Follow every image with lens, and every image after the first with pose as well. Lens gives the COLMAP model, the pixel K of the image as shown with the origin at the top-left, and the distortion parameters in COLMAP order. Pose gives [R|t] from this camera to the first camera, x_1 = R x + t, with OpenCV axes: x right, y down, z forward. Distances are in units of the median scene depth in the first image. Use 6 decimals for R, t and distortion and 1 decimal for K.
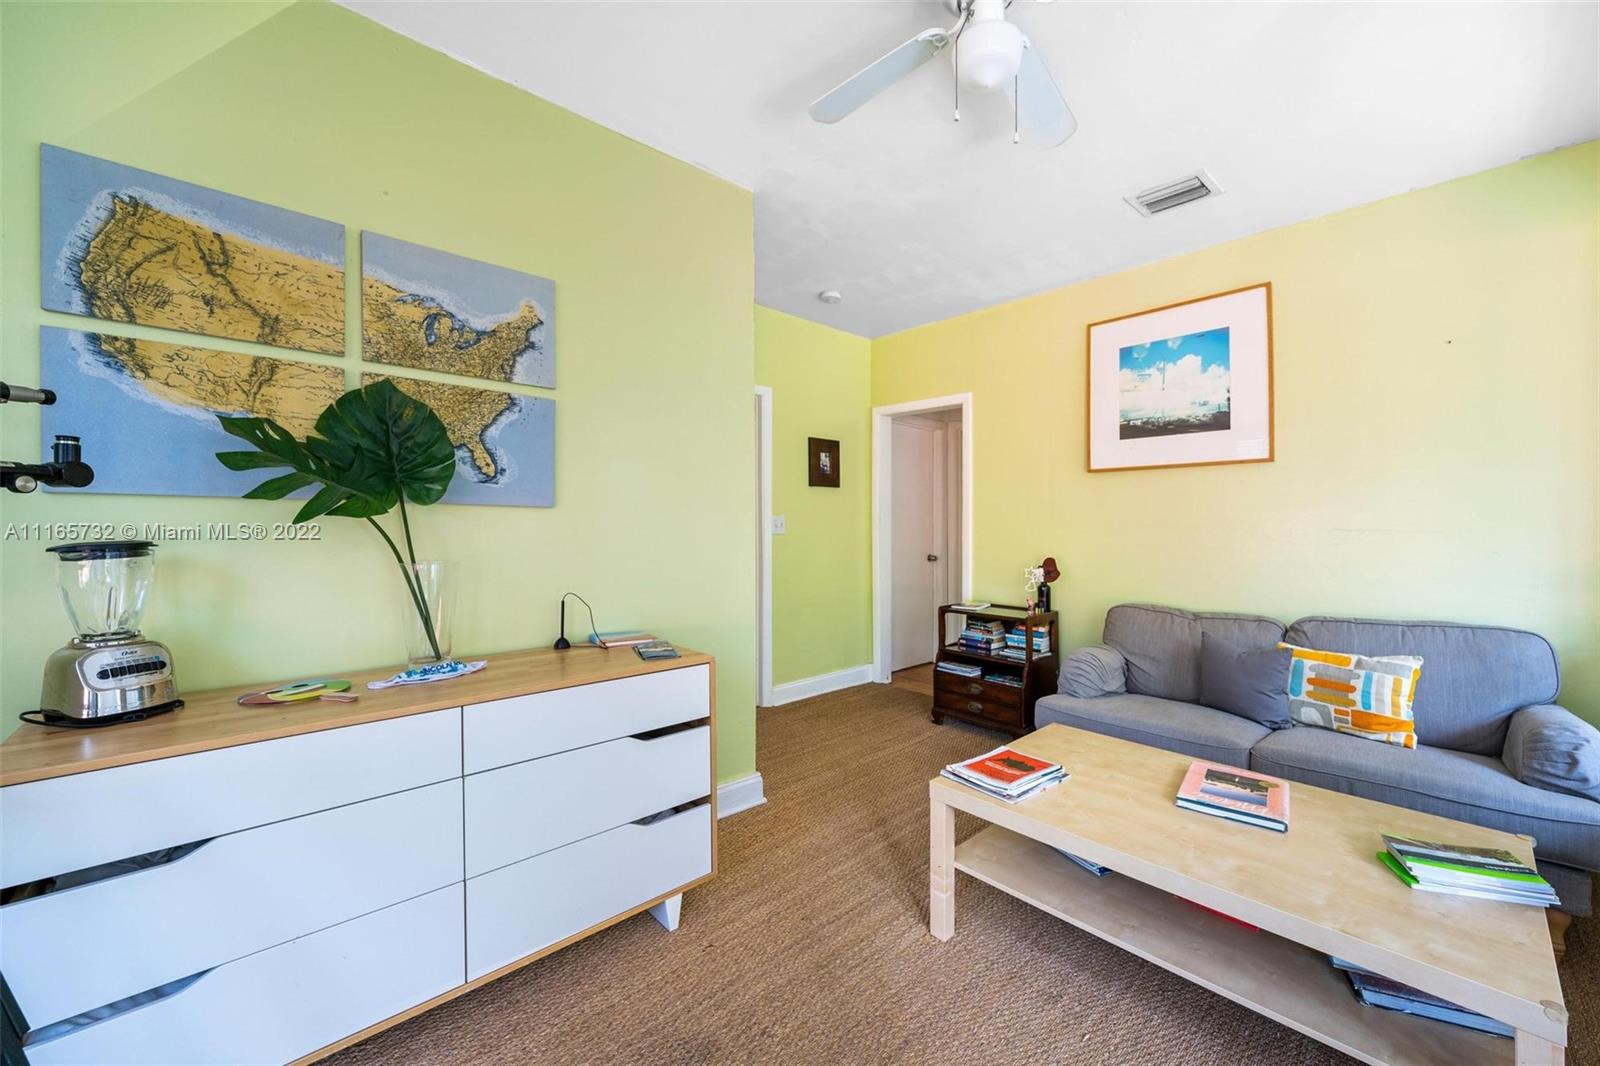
lens RADIAL K [[619.5, 0, 805.4], [0, 619.5, 525.2], [0, 0, 1]] dist [0.002546, 0.000180]
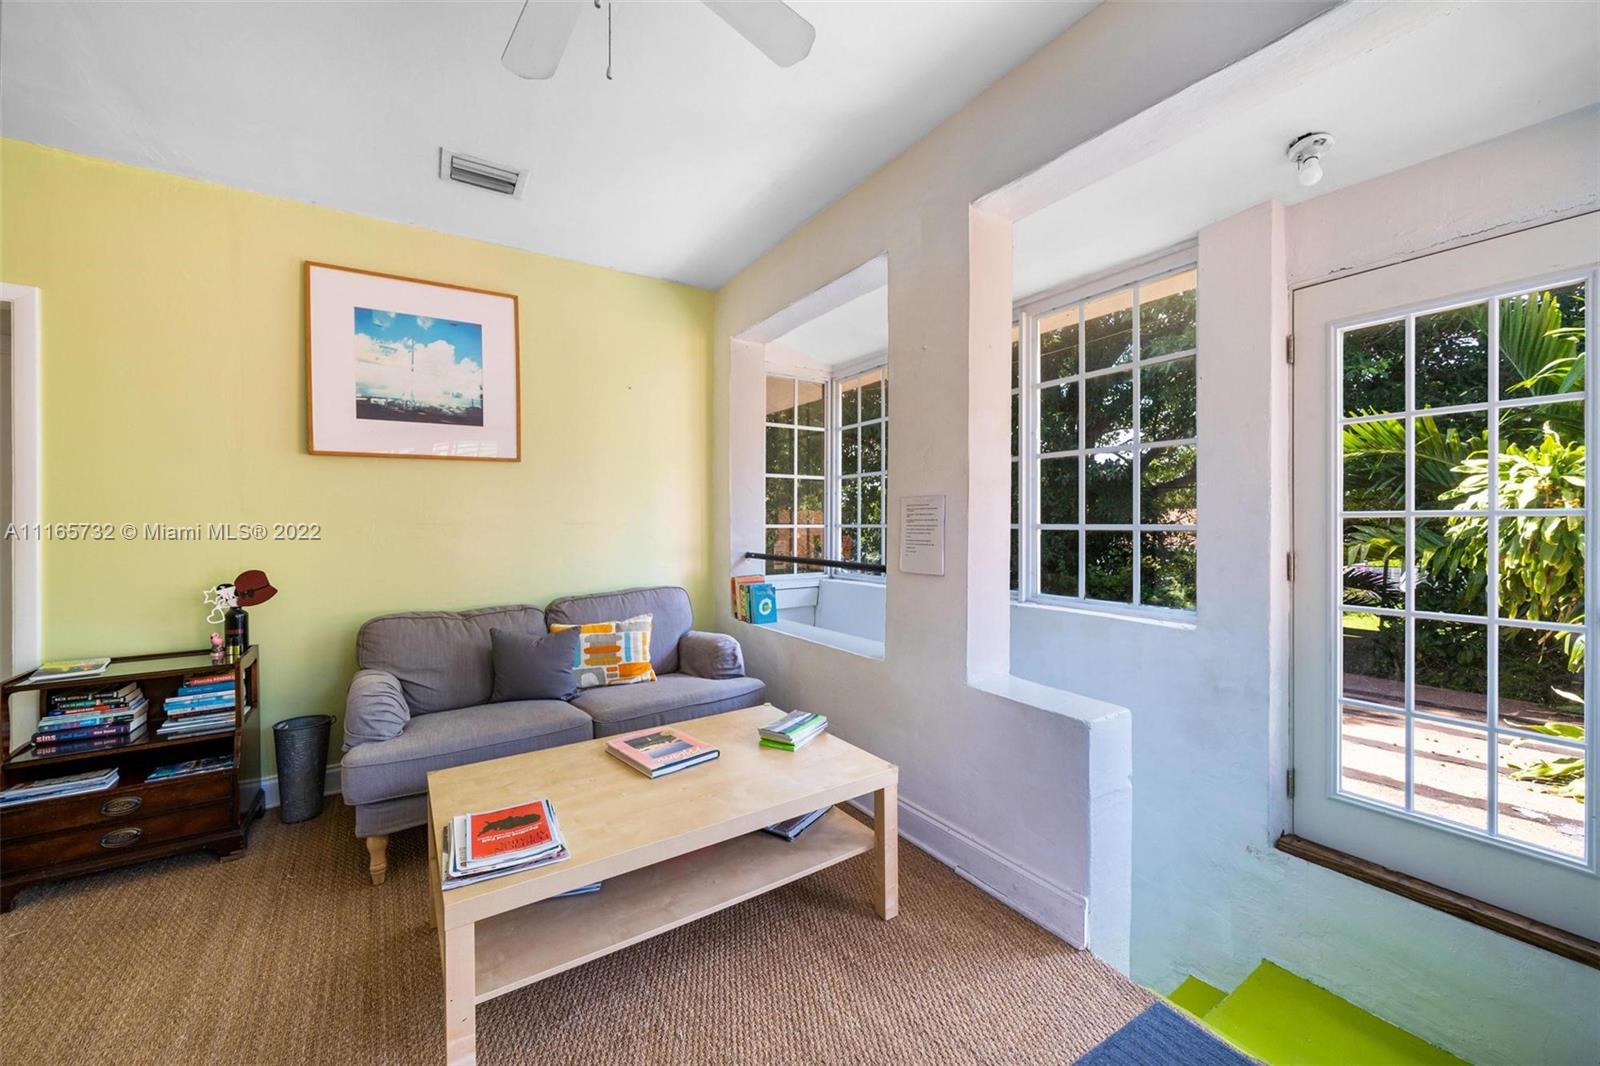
lens RADIAL K [[619.5, 0, 838.0], [0, 619.5, 517.2], [0, 0, 1]] dist [0.002546, 0.000180]
pose [[0.159488, -0.006616, 0.987178, -0.246884], [0.013377, 0.999900, 0.004540, -0.003023], [-0.987109, 0.012481, 0.159561, 0.295915]]
